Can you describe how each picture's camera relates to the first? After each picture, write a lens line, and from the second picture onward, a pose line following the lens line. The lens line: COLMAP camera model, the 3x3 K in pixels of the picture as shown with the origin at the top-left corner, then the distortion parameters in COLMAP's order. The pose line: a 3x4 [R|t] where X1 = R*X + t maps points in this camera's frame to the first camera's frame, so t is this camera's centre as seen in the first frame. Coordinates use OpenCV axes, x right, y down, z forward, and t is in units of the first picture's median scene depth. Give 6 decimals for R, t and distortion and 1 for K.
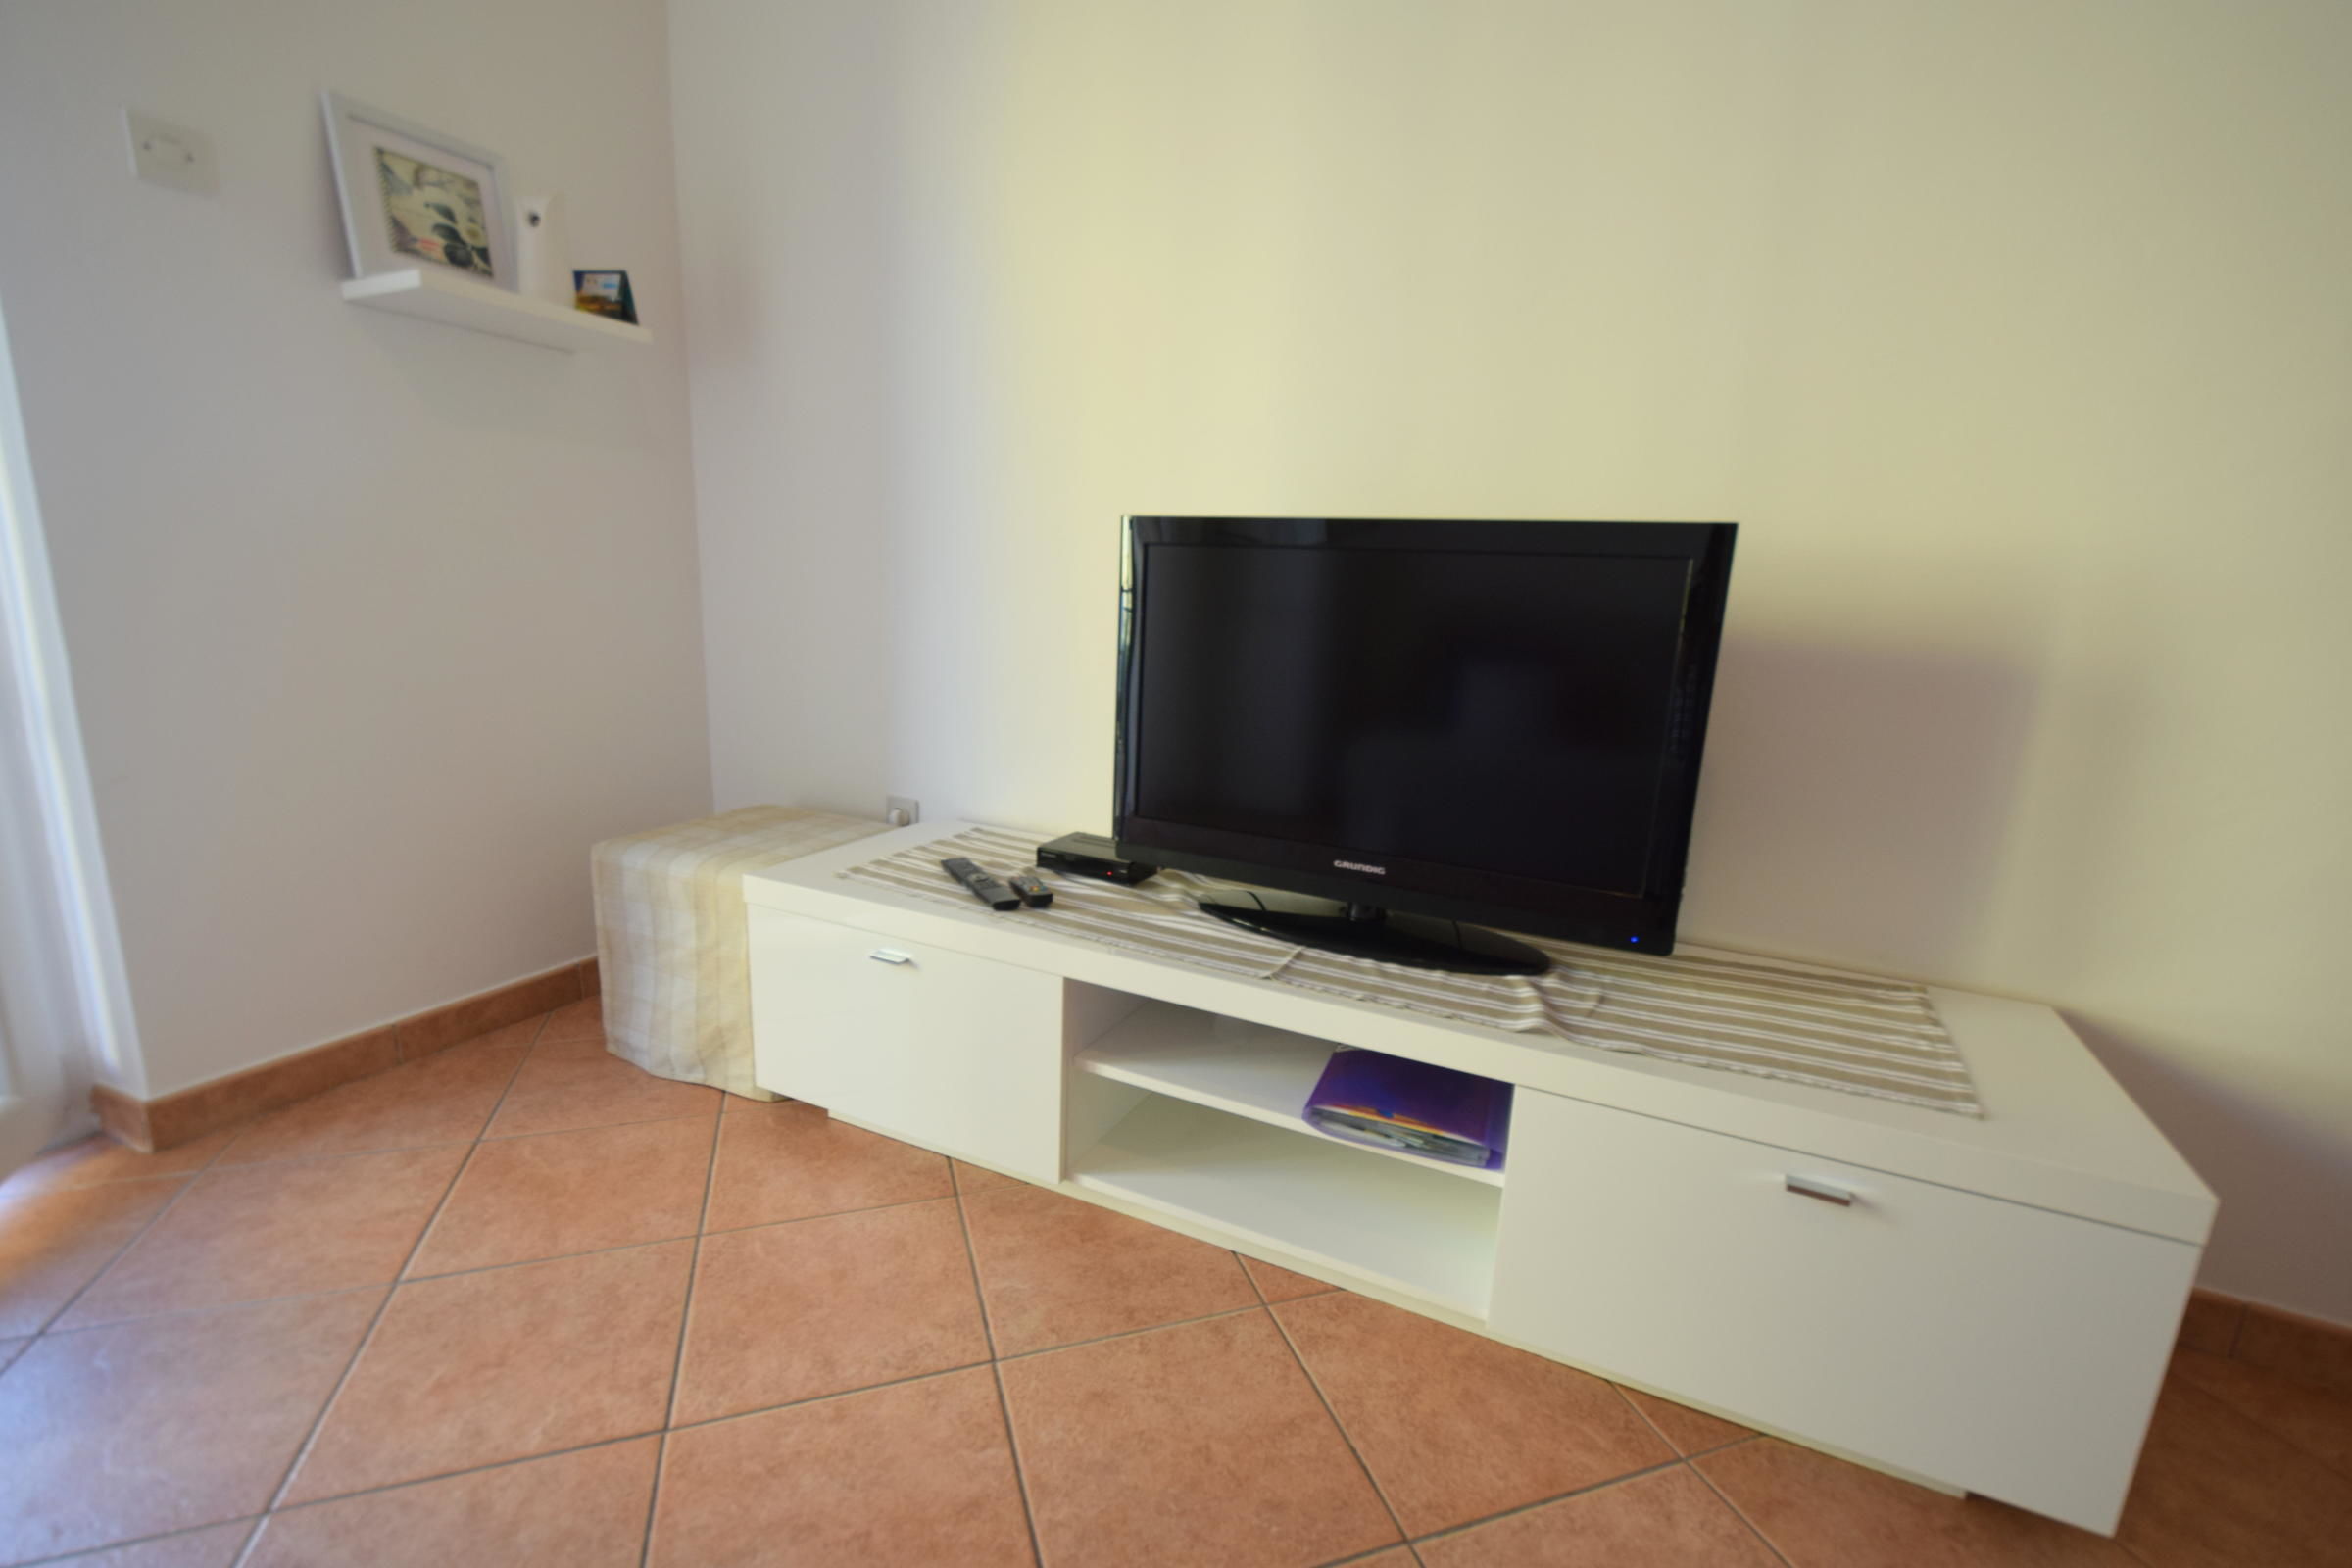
lens RADIAL K [[1031.8, 0, 1185.1], [0, 1031.8, 815.8], [0, 0, 1]] dist [-0.001449, -0.003475]
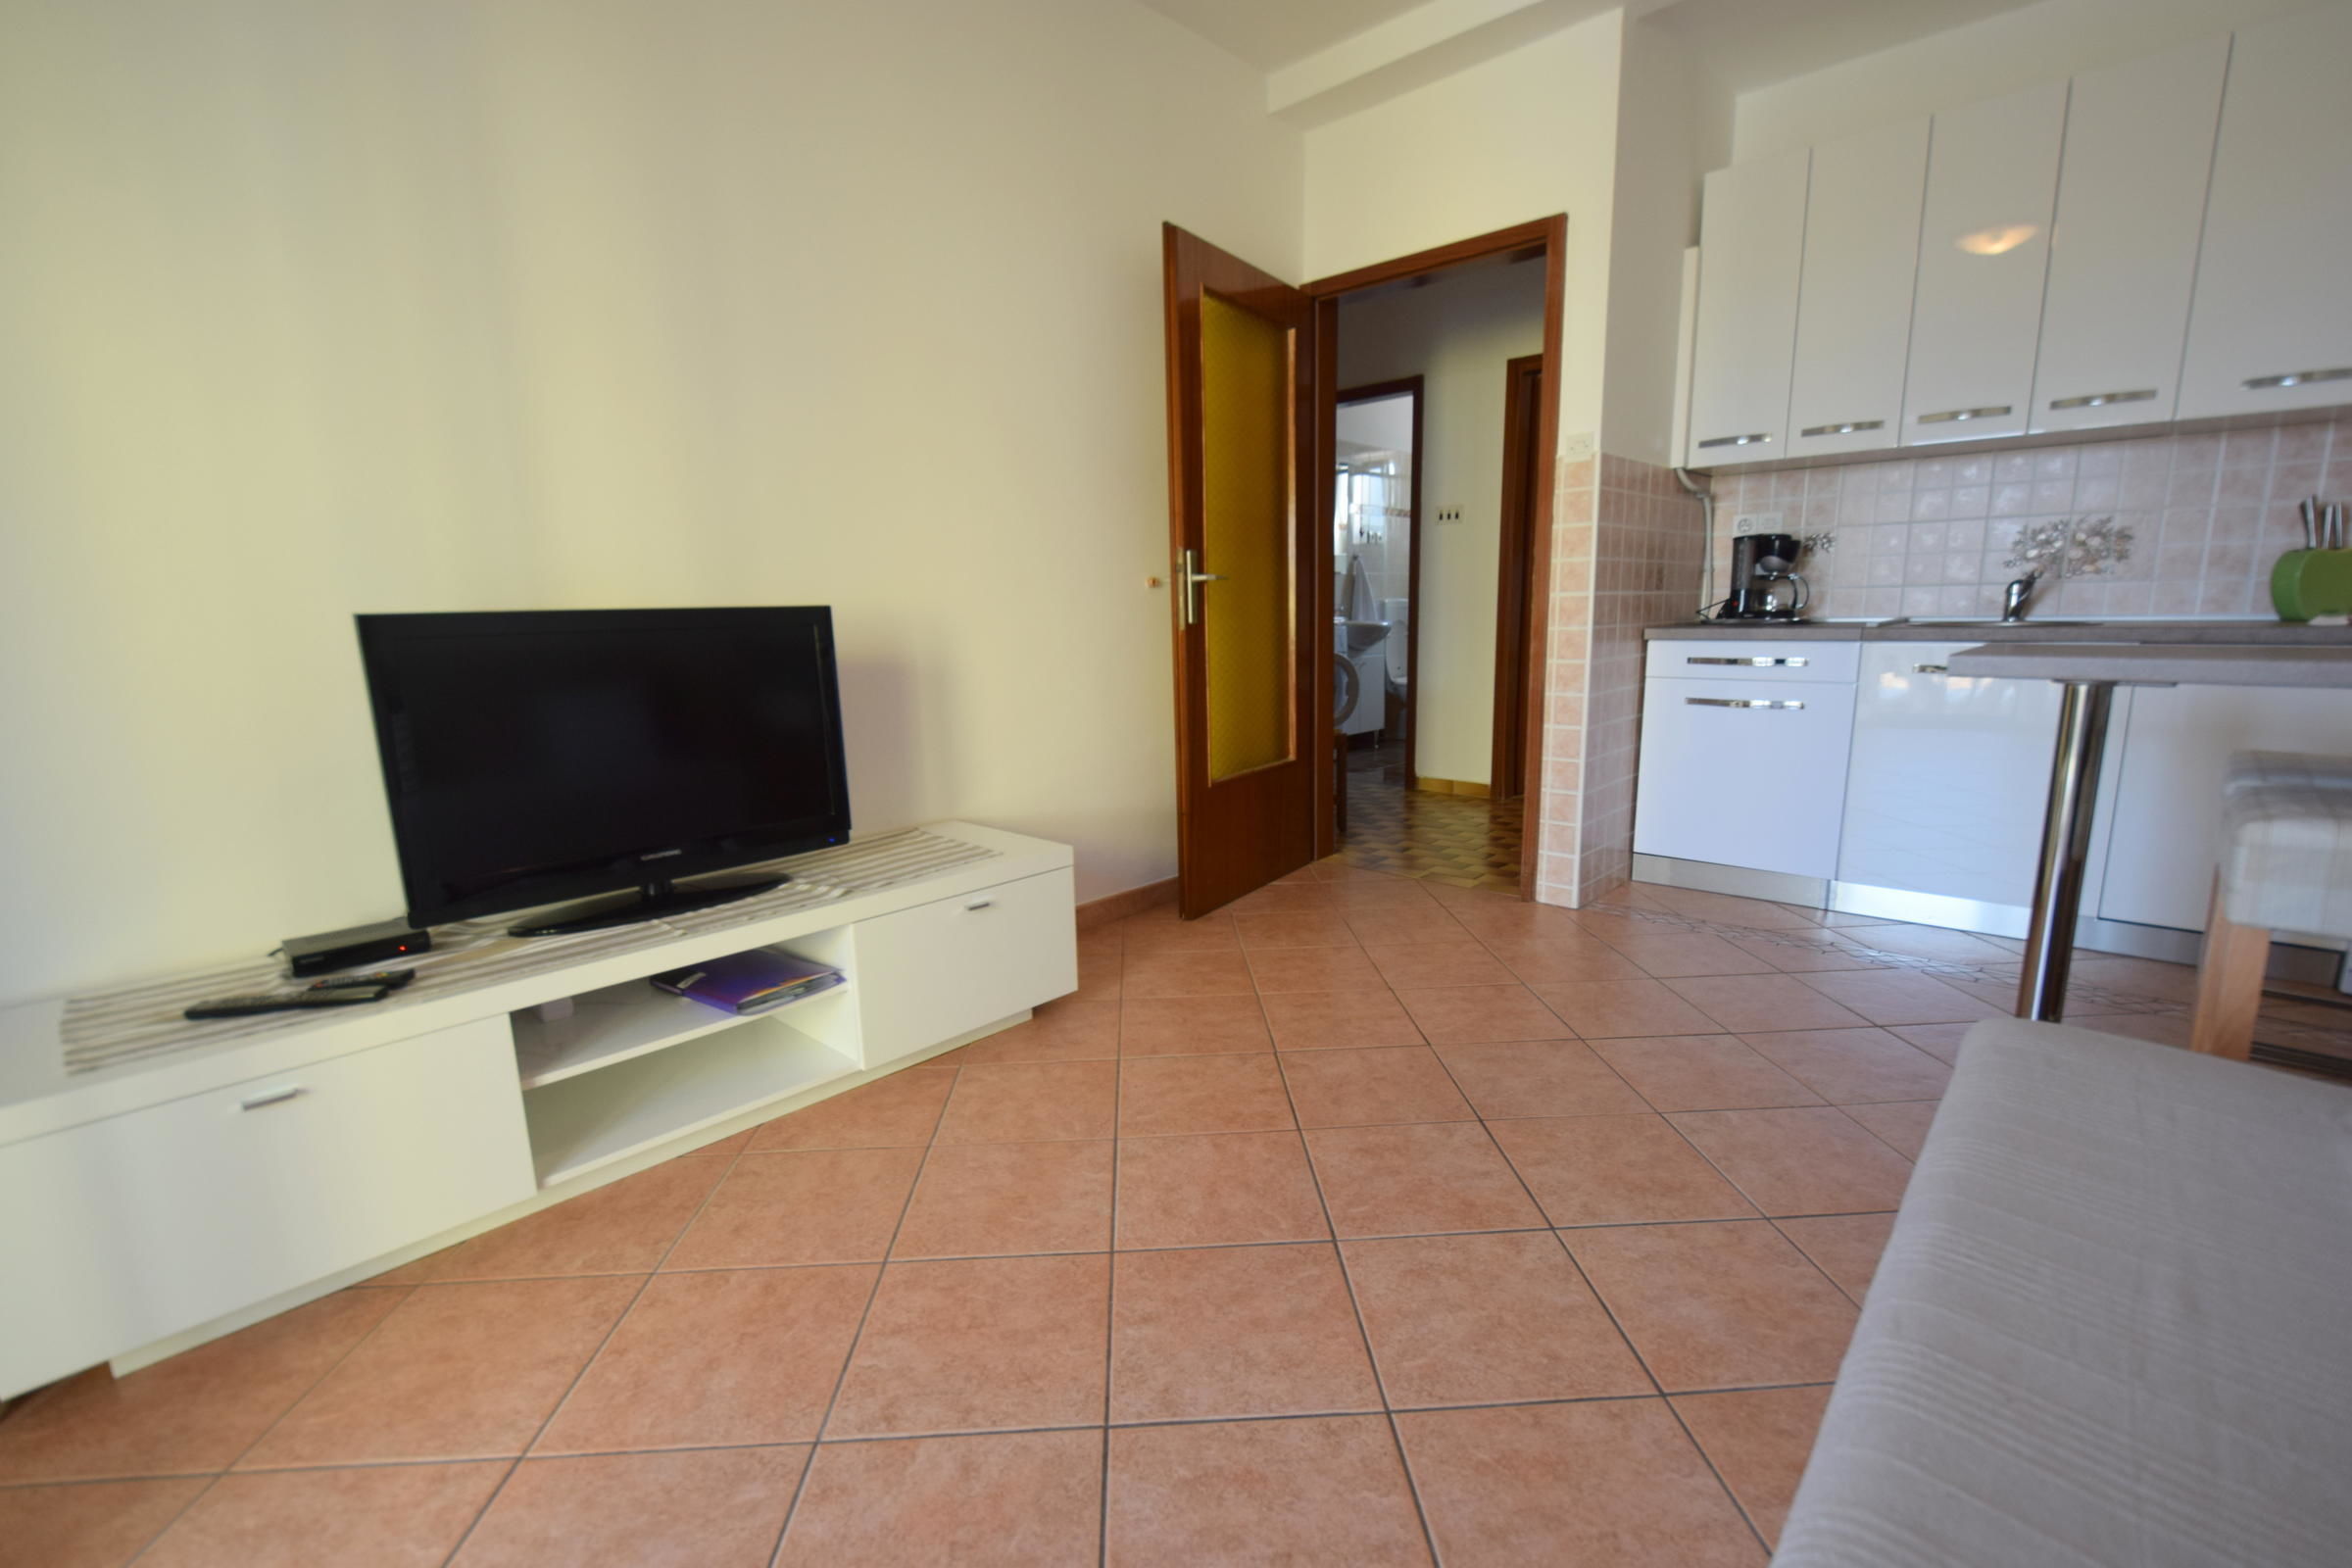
lens RADIAL K [[1031.8, 0, 1185.1], [0, 1031.8, 815.8], [0, 0, 1]] dist [-0.001449, -0.003475]
pose [[0.280605, -0.240441, 0.929219, -0.977735], [0.246436, 0.953709, 0.172359, -0.071029], [-0.927647, 0.180628, 0.326869, -0.133573]]
